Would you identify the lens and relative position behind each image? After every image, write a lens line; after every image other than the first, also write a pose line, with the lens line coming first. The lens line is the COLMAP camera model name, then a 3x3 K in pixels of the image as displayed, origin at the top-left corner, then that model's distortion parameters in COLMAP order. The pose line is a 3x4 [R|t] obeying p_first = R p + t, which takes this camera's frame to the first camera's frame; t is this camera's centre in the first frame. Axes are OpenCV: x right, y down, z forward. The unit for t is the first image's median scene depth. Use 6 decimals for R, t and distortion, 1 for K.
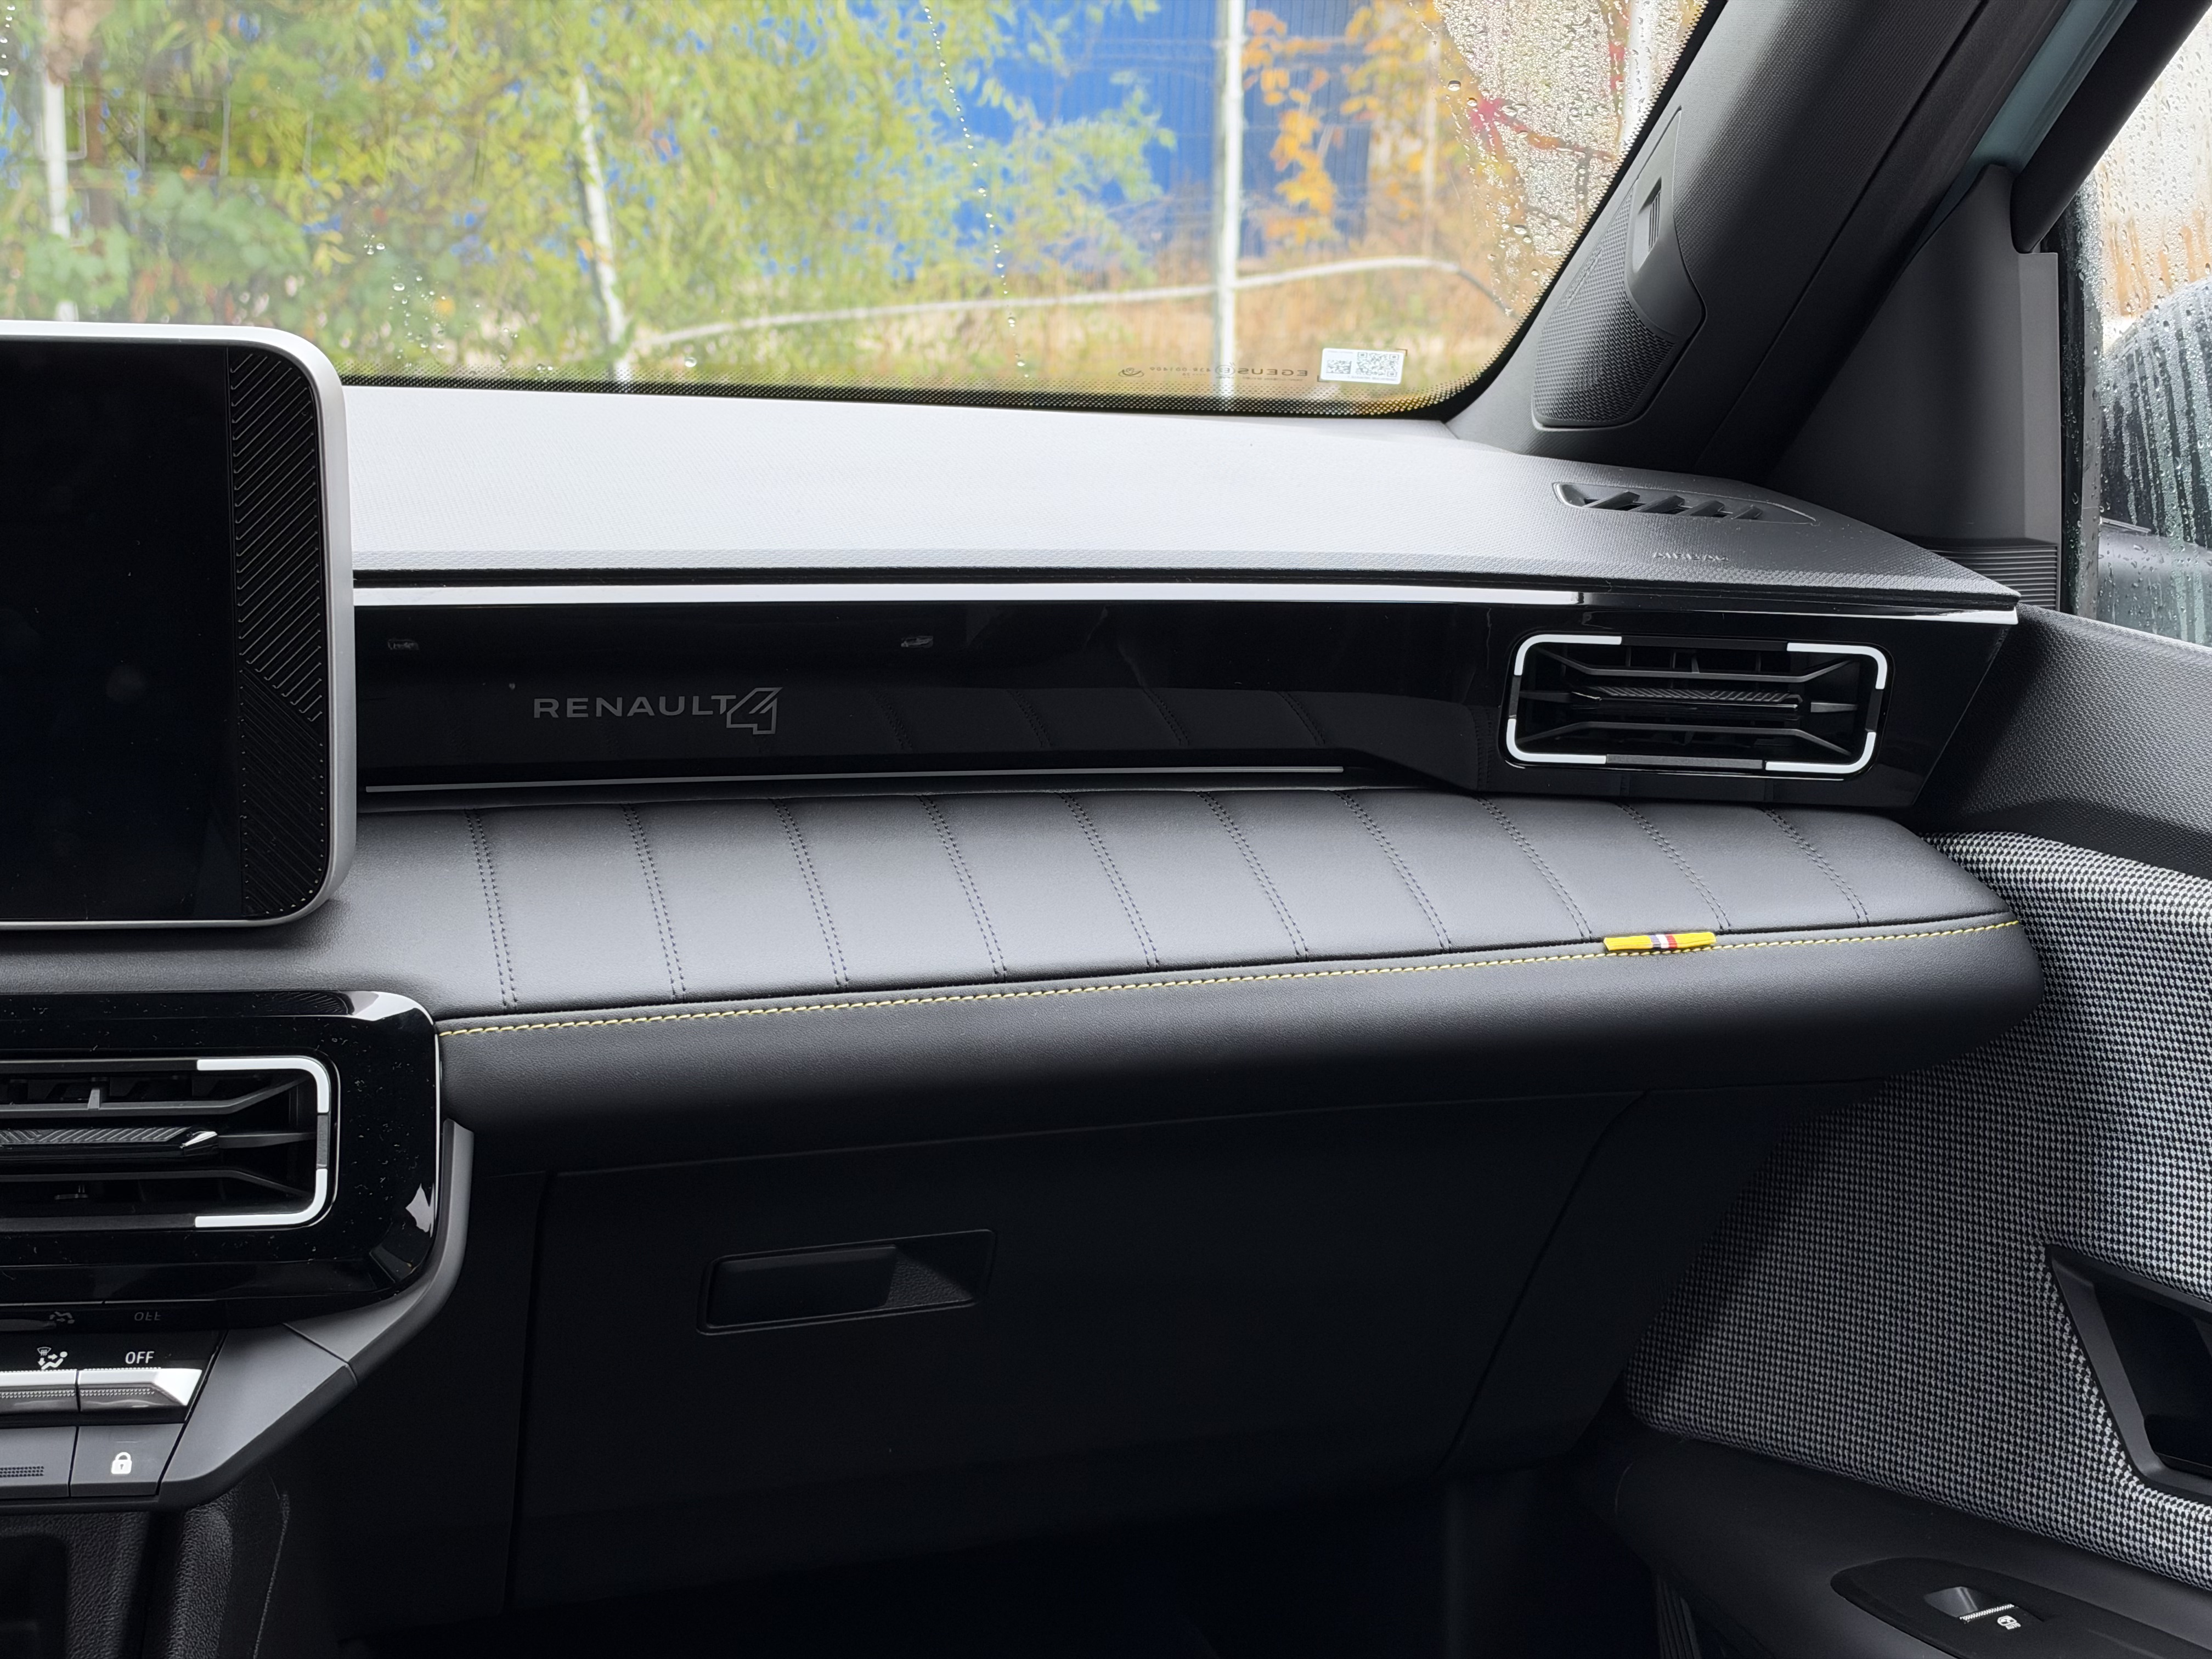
lens RADIAL K [[3204.9, 0, 1091.2], [0, 3204.9, 837.4], [0, 0, 1]] dist [0.104657, 0.000000]
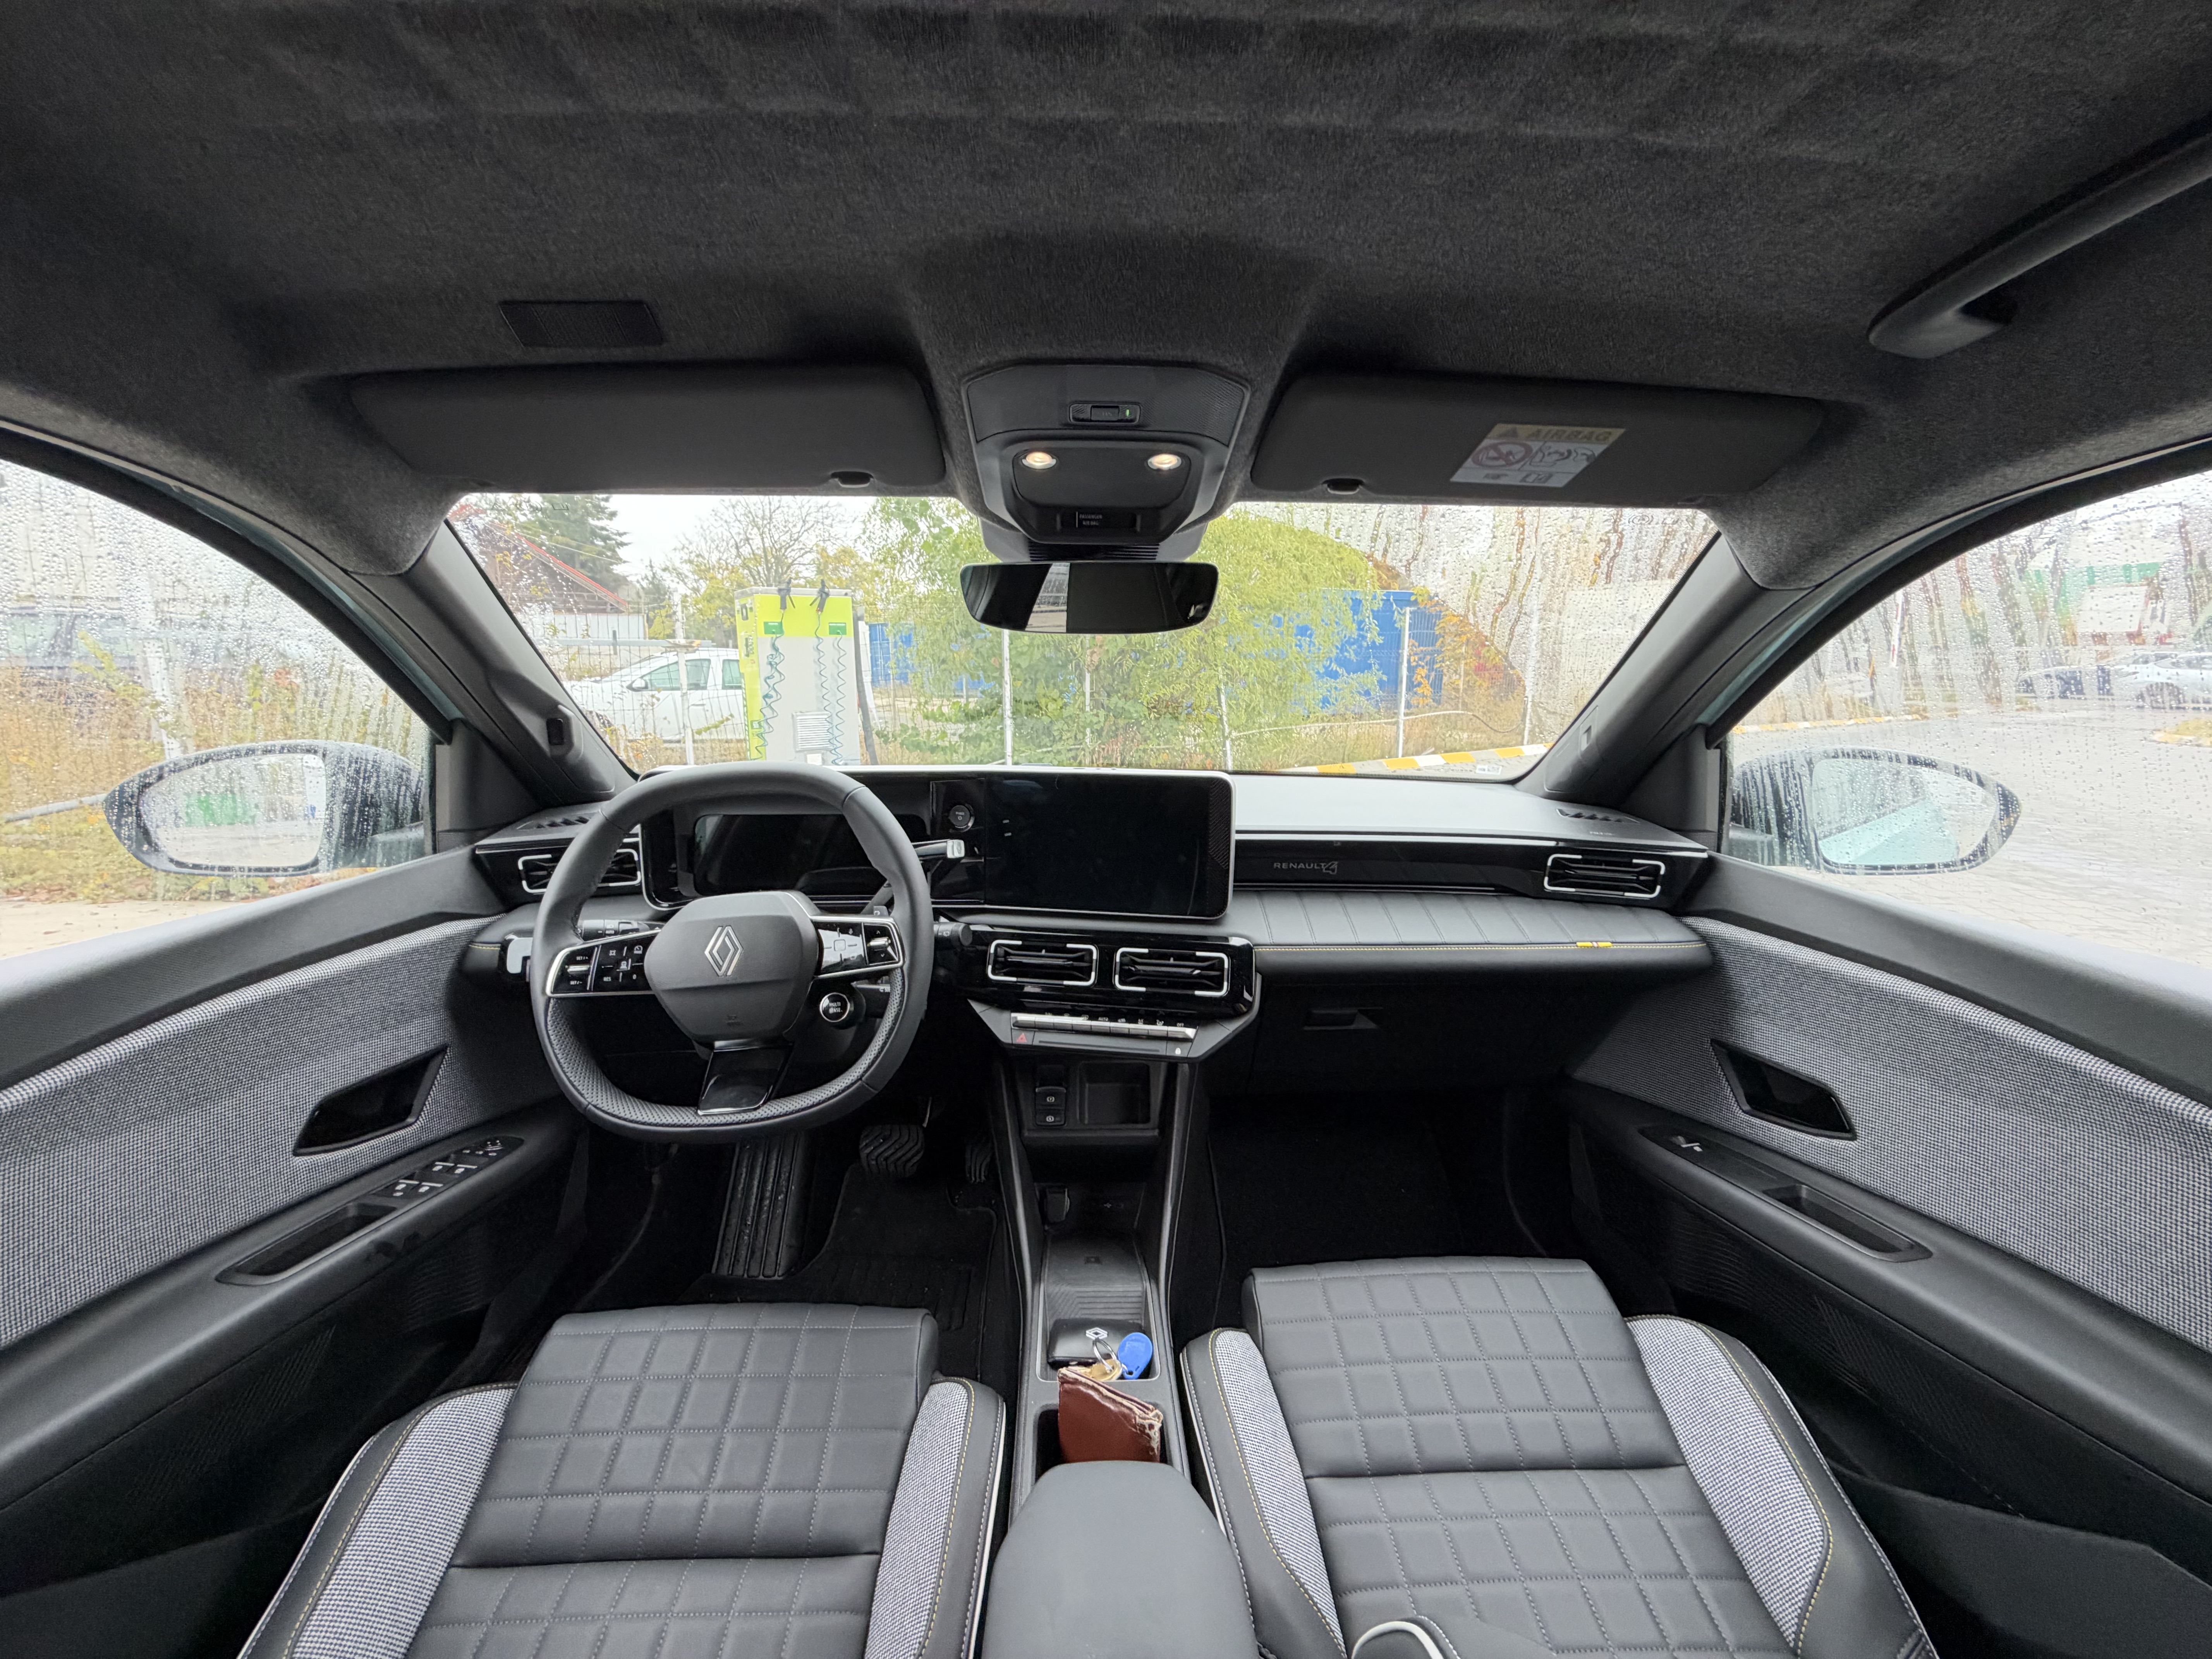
lens RADIAL K [[888.0, 0, 1095.1], [0, 888.0, 829.1], [0, 0, 1]] dist [-0.006180, 0.000410]
pose [[0.960086, 0.033631, -0.277677, -0.074948], [-0.045850, 0.998240, -0.037626, -0.029254], [0.275923, 0.048855, 0.959937, -0.082102]]
